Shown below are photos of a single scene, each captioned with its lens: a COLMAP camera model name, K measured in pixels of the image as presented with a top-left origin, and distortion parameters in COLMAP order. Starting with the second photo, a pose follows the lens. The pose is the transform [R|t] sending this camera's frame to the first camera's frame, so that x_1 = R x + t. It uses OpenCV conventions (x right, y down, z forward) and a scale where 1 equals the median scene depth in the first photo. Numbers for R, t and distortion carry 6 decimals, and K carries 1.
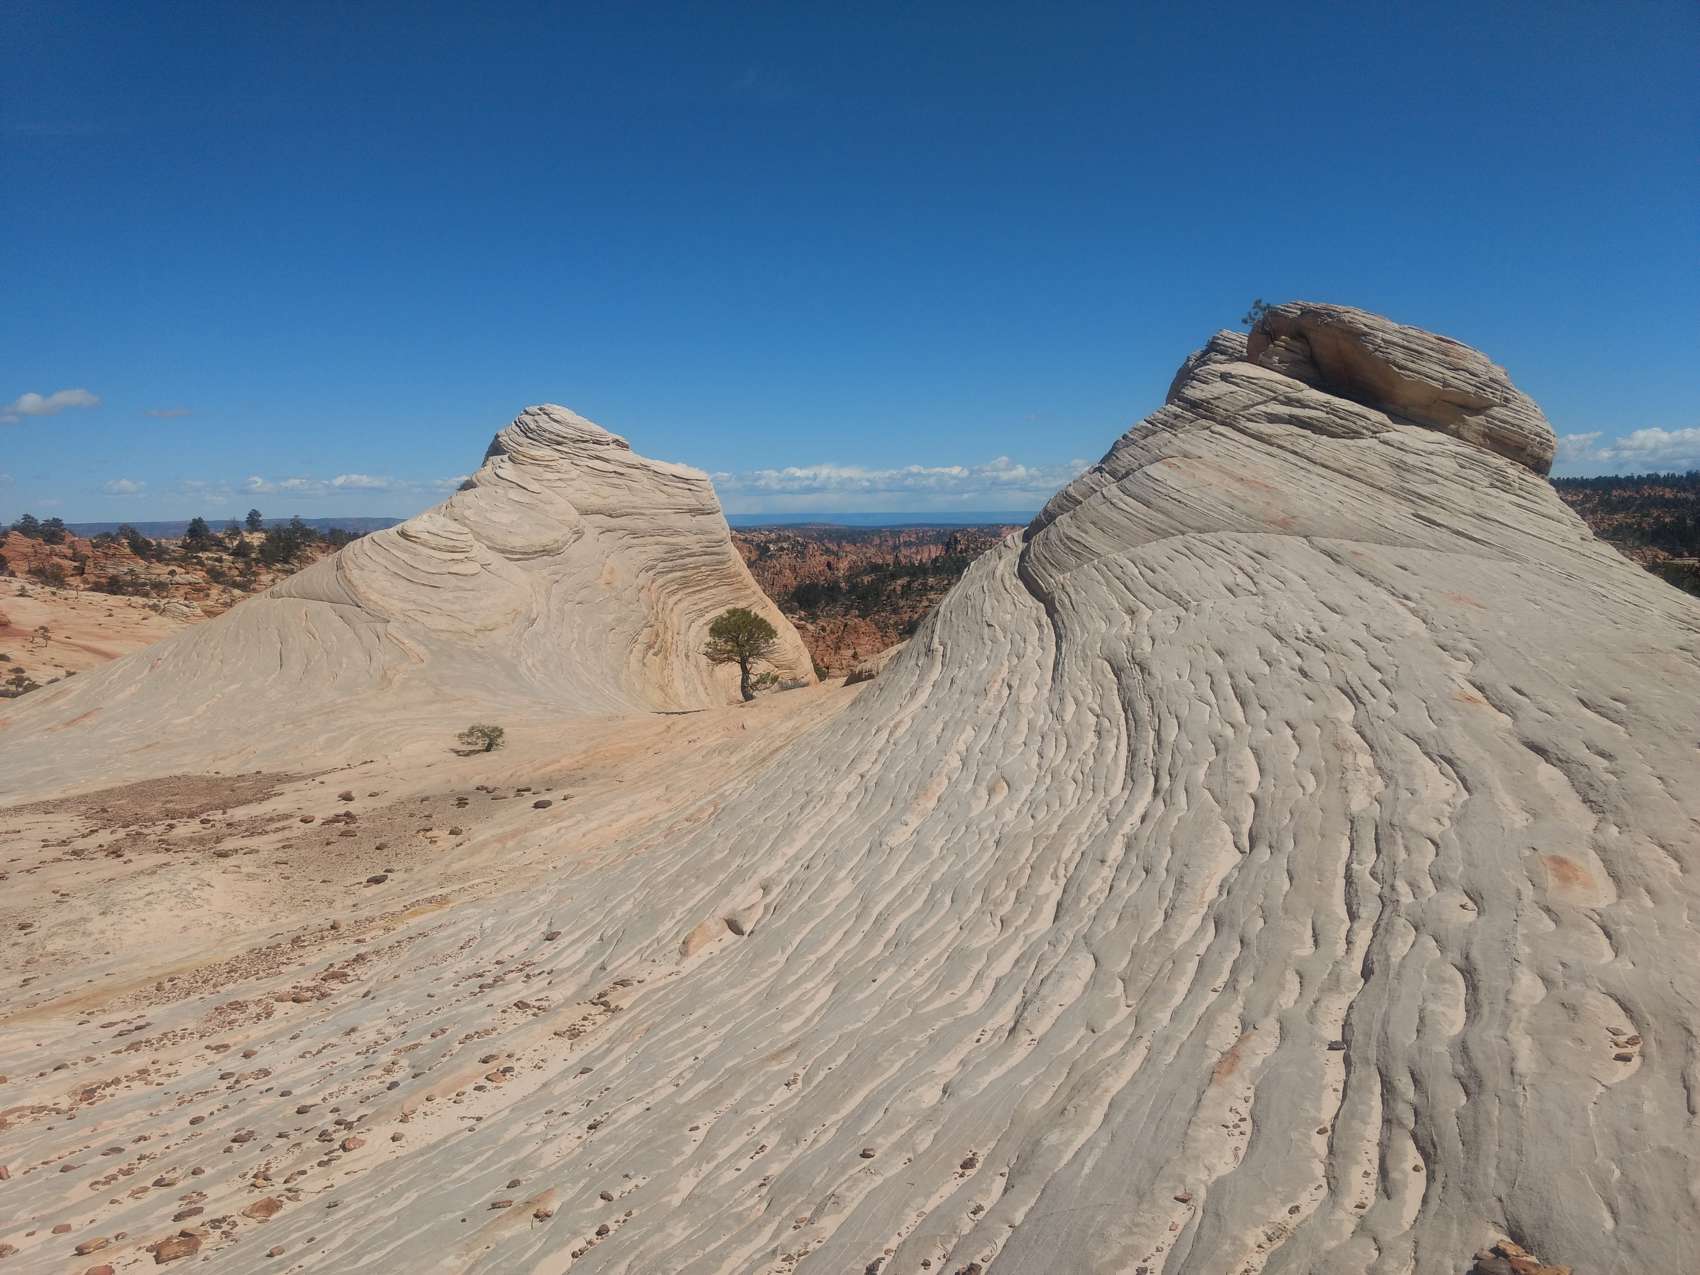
lens RADIAL K [[1320.6, 0, 859.8], [0, 1320.6, 628.6], [0, 0, 1]] dist [0.016566, 0.030960]
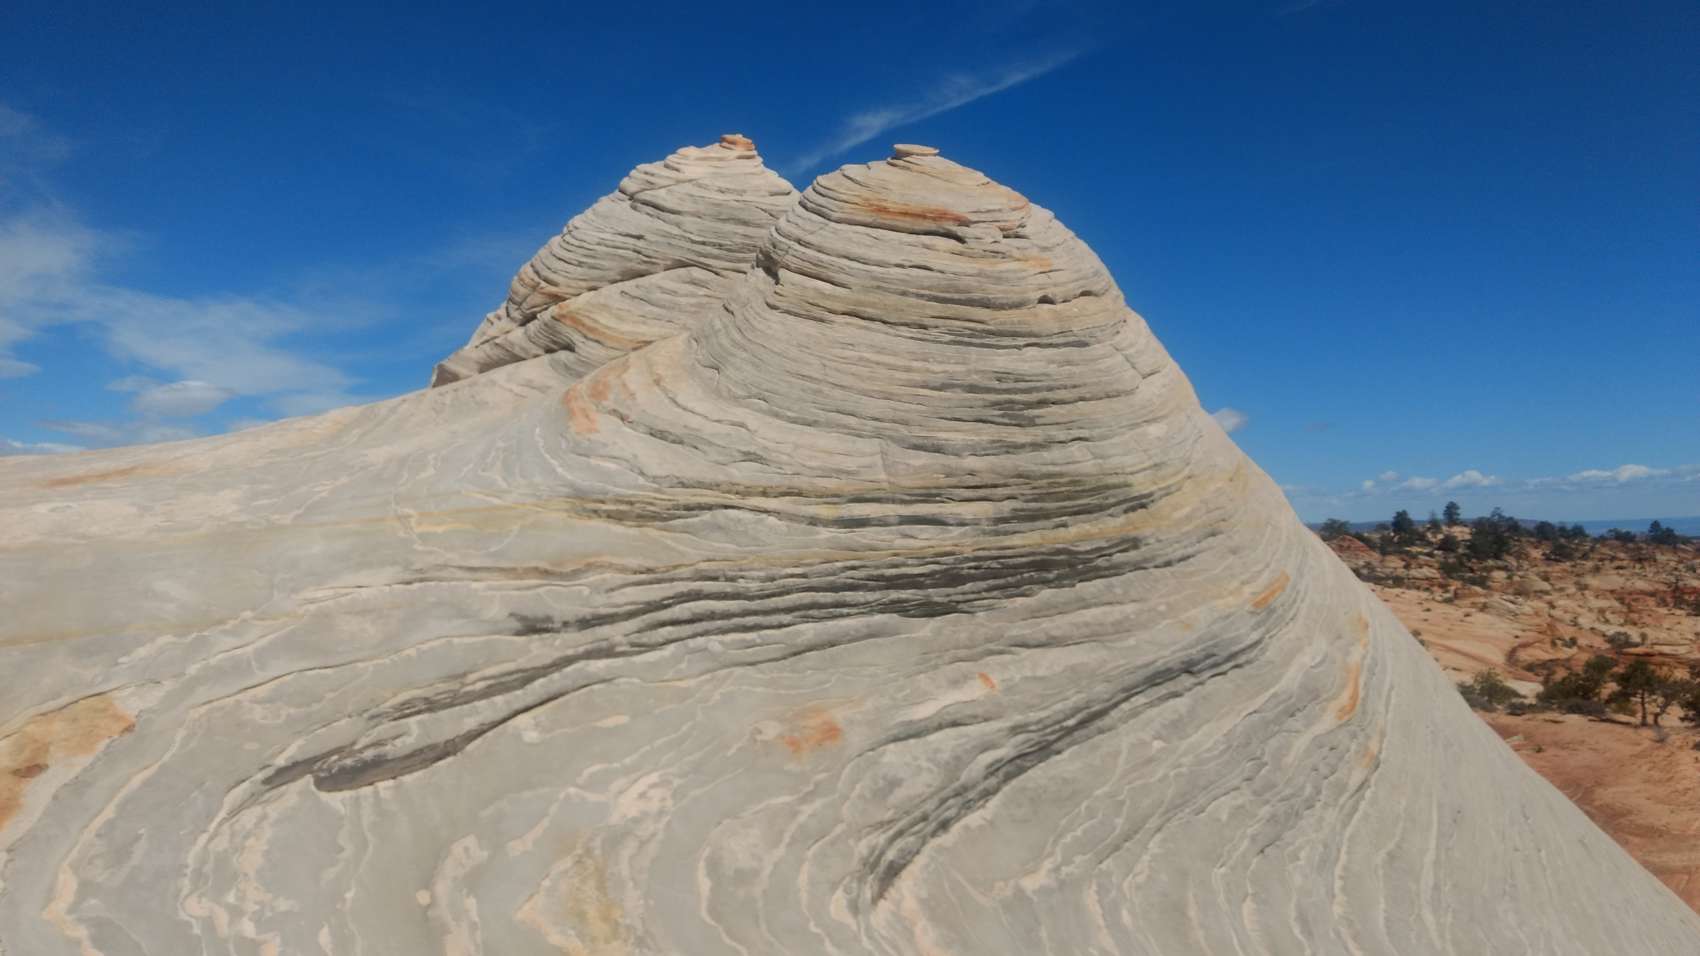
lens RADIAL K [[1323.6, 0, 843.2], [0, 1323.6, 484.1], [0, 0, 1]] dist [0.033181, -0.000199]
pose [[0.698103, -0.031939, -0.715285, -2.013164], [-0.047043, 0.994800, -0.090332, 0.045531], [0.714450, 0.096710, 0.692970, 1.144497]]
